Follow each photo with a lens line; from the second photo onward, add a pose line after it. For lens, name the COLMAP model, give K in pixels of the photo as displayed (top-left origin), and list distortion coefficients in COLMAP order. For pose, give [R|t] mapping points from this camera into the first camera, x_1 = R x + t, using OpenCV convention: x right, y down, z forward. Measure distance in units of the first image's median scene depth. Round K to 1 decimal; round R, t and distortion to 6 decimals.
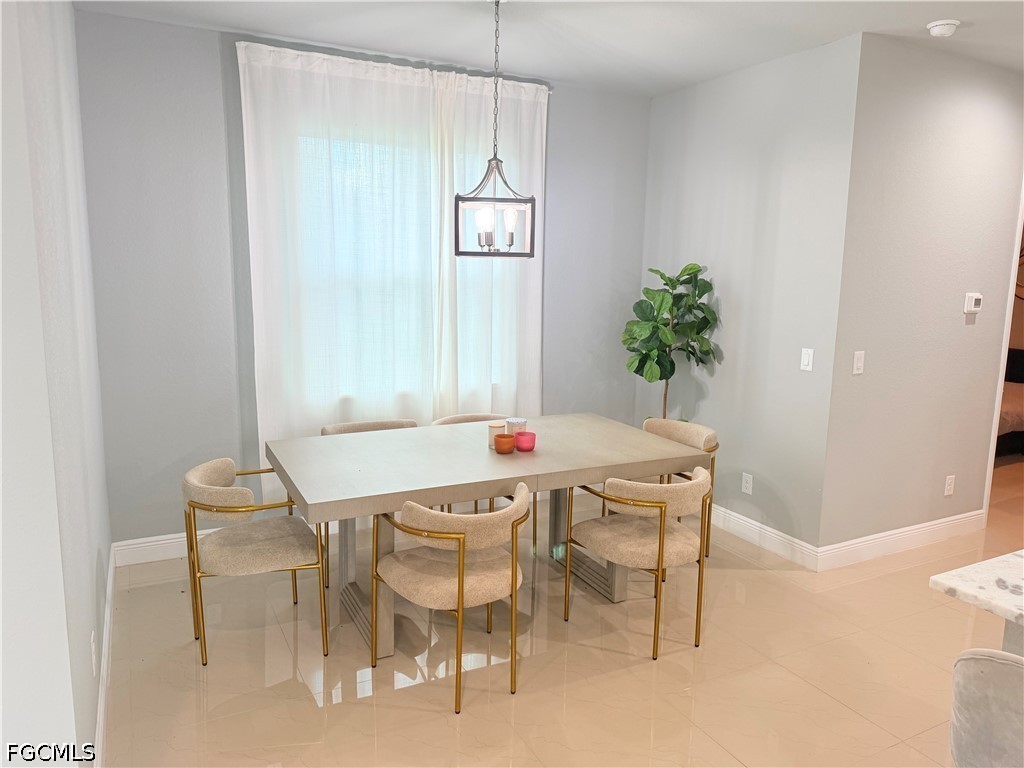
lens RADIAL K [[711.0, 0, 511.3], [0, 711.0, 385.8], [0, 0, 1]] dist [0.076130, -0.101896]
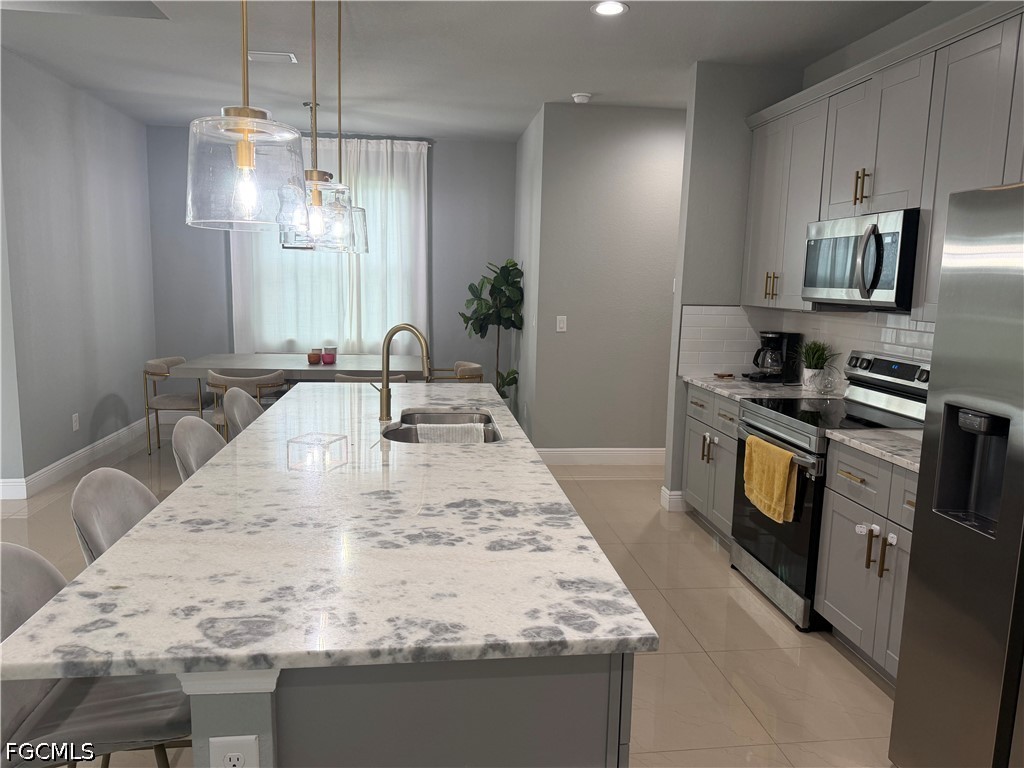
lens RADIAL K [[711.0, 0, 511.3], [0, 711.0, 385.8], [0, 0, 1]] dist [0.076130, -0.101896]
pose [[0.934970, 0.057085, -0.350103, 0.809985], [-0.064660, 0.997857, -0.009975, 0.103849], [0.348783, 0.031965, 0.936658, -0.351540]]
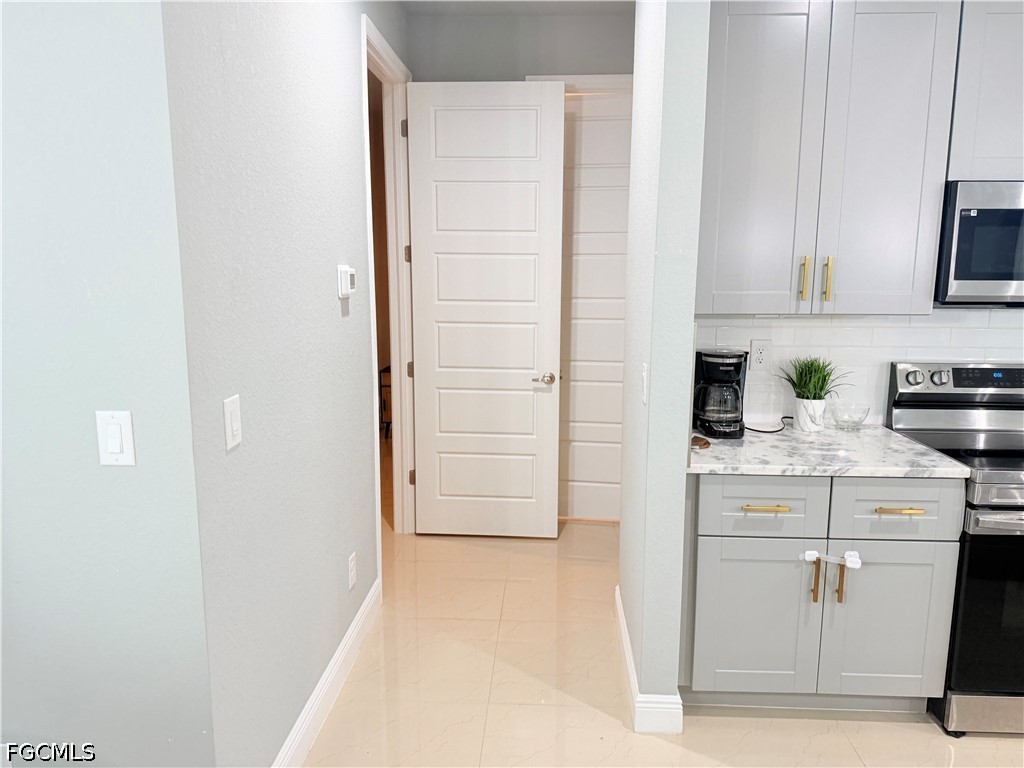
lens RADIAL K [[715.7, 0, 512.0], [0, 715.7, 384.0], [0, 0, 1]] dist [0.045697, -0.104827]
pose [[0.512264, -0.157682, 0.844229, 0.179053], [0.145166, 0.984754, 0.095845, -0.065640], [-0.846471, 0.073455, 0.527344, 0.555217]]
